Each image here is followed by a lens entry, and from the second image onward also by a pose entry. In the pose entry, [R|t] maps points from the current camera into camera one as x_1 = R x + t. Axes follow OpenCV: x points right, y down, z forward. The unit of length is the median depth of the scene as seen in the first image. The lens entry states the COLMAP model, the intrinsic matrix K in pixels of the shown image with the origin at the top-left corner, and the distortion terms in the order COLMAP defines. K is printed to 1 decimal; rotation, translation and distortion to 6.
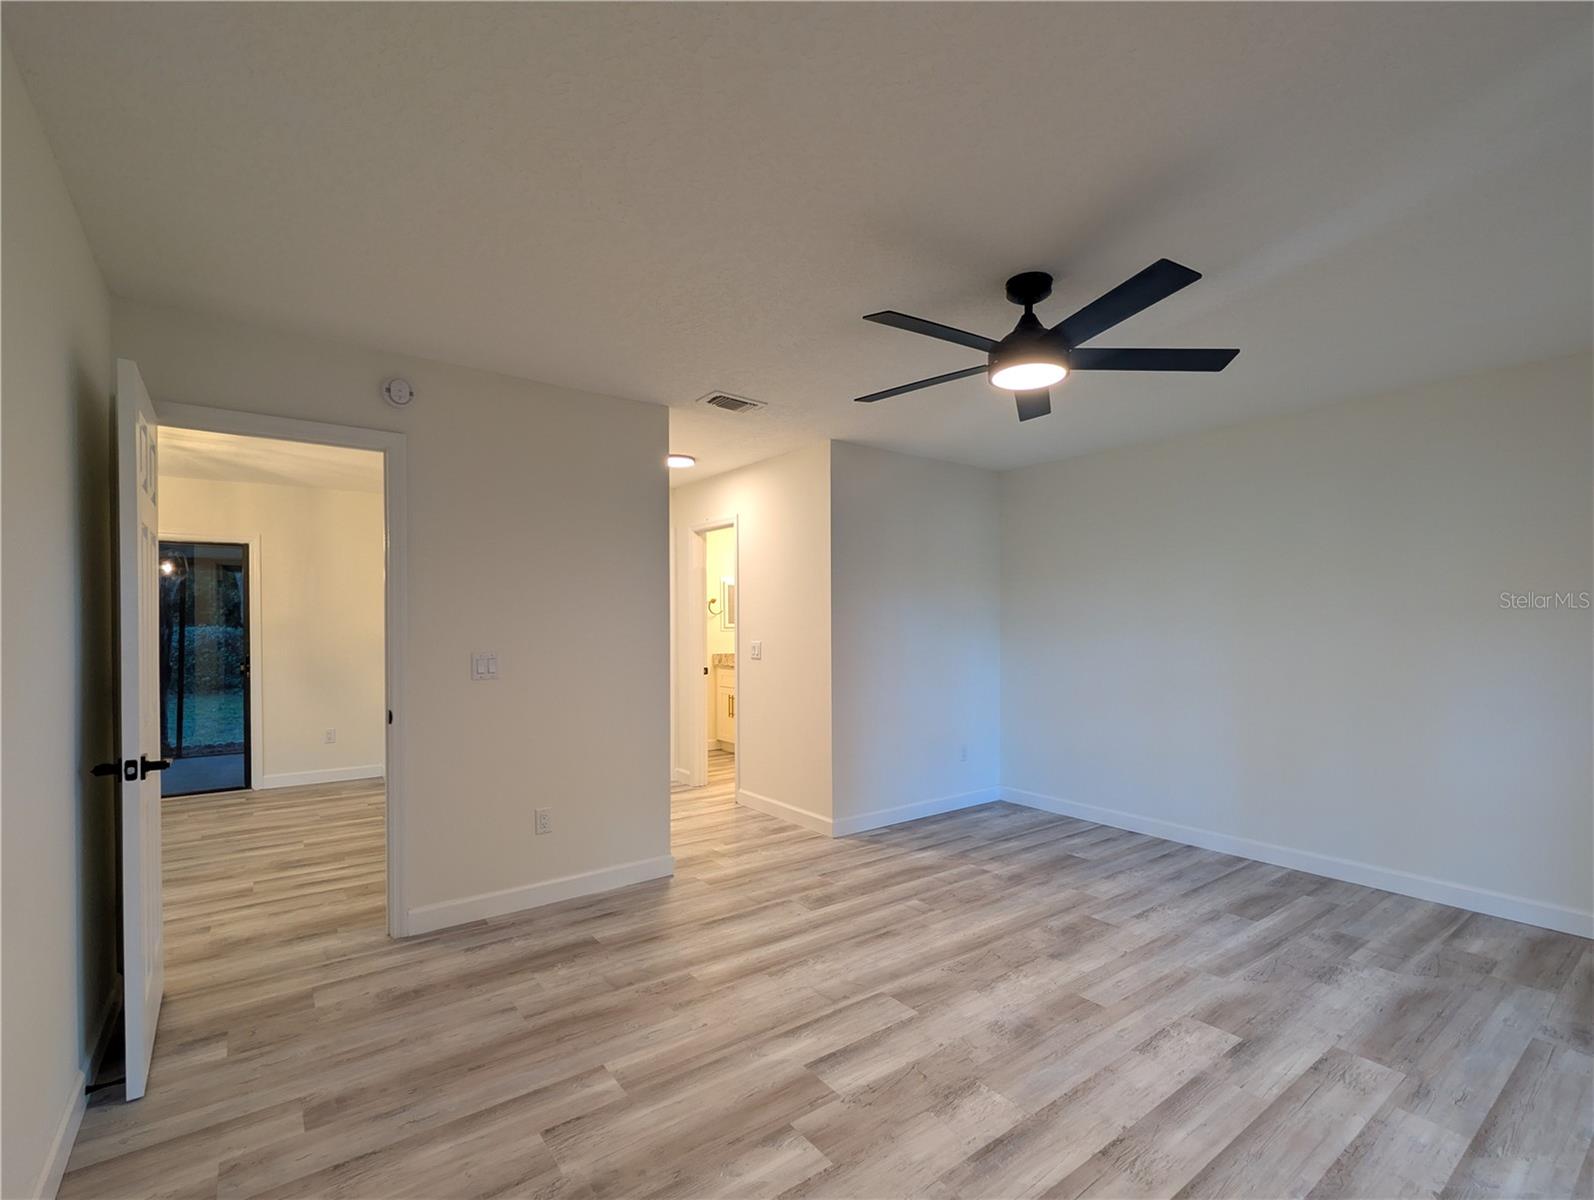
lens RADIAL K [[736.8, 0, 809.4], [0, 736.8, 610.5], [0, 0, 1]] dist [0.012450, 0.001916]
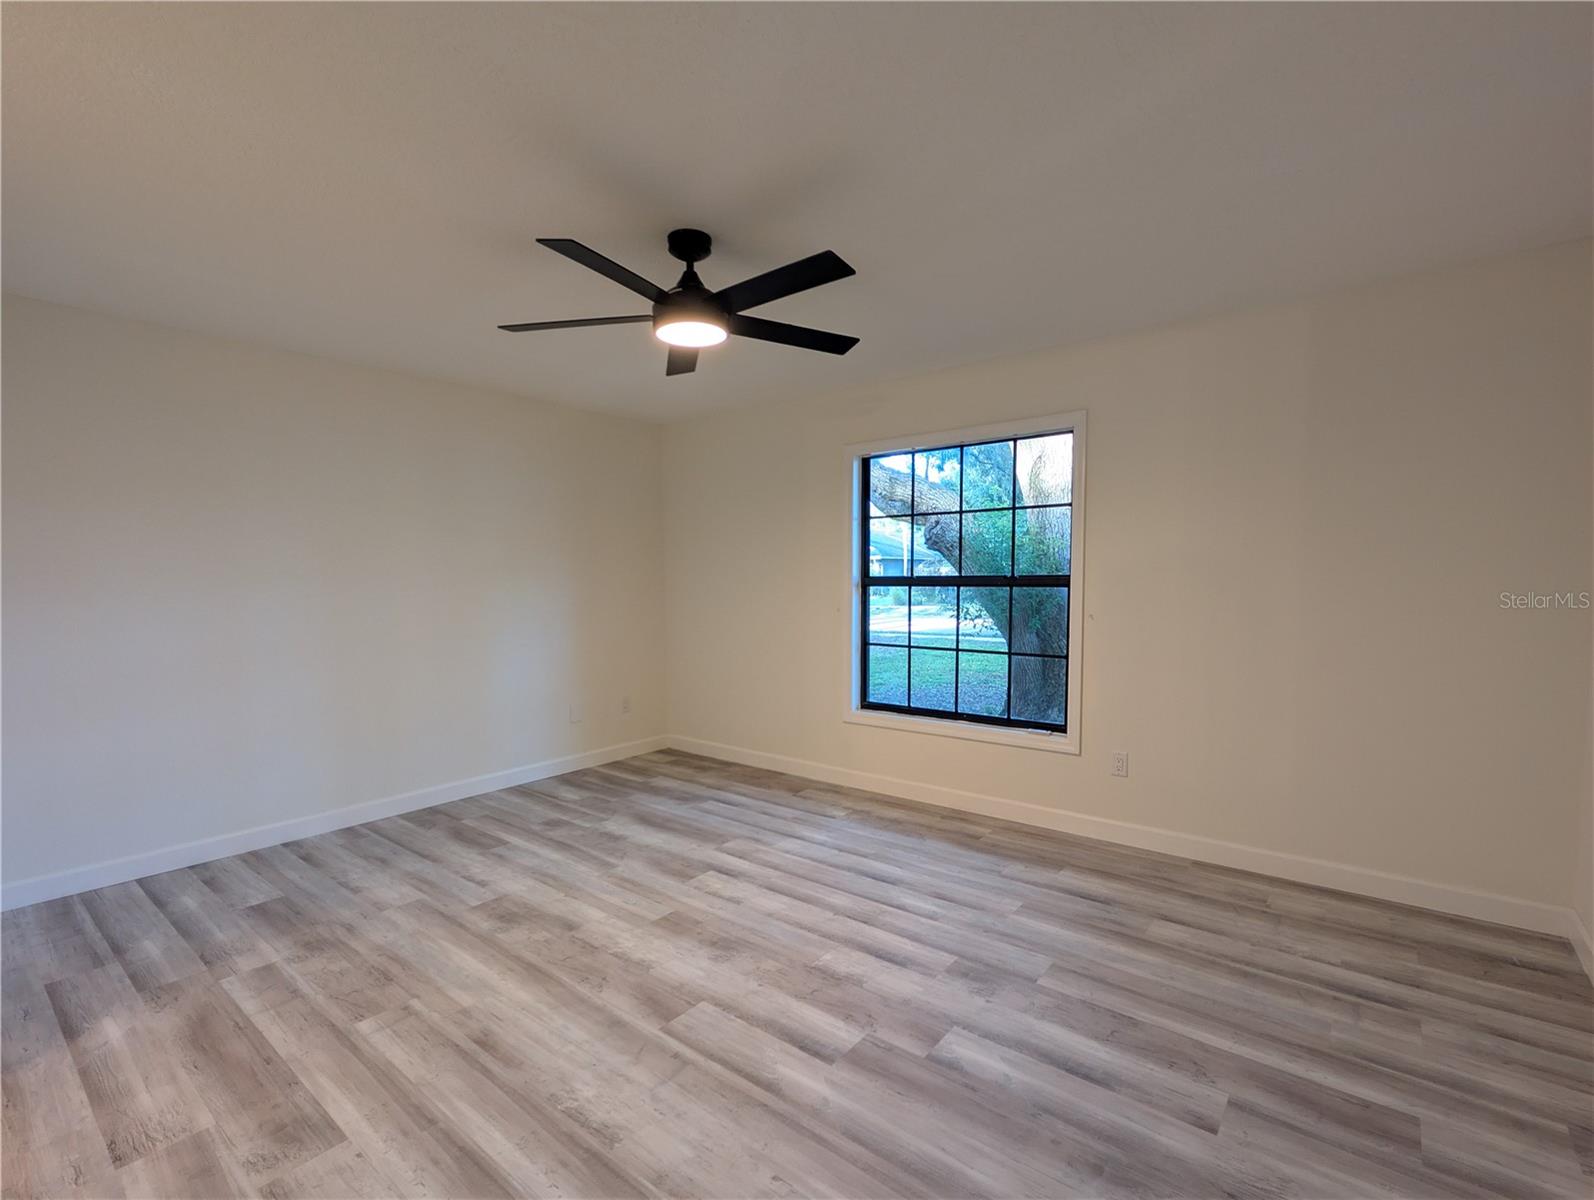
lens RADIAL K [[736.8, 0, 794.7], [0, 736.8, 613.3], [0, 0, 1]] dist [0.012450, 0.001916]
pose [[-0.243259, -0.042818, 0.969016, -0.627779], [-0.014035, 0.999076, 0.040623, 0.021050], [-0.969860, -0.003718, -0.243635, 0.936176]]
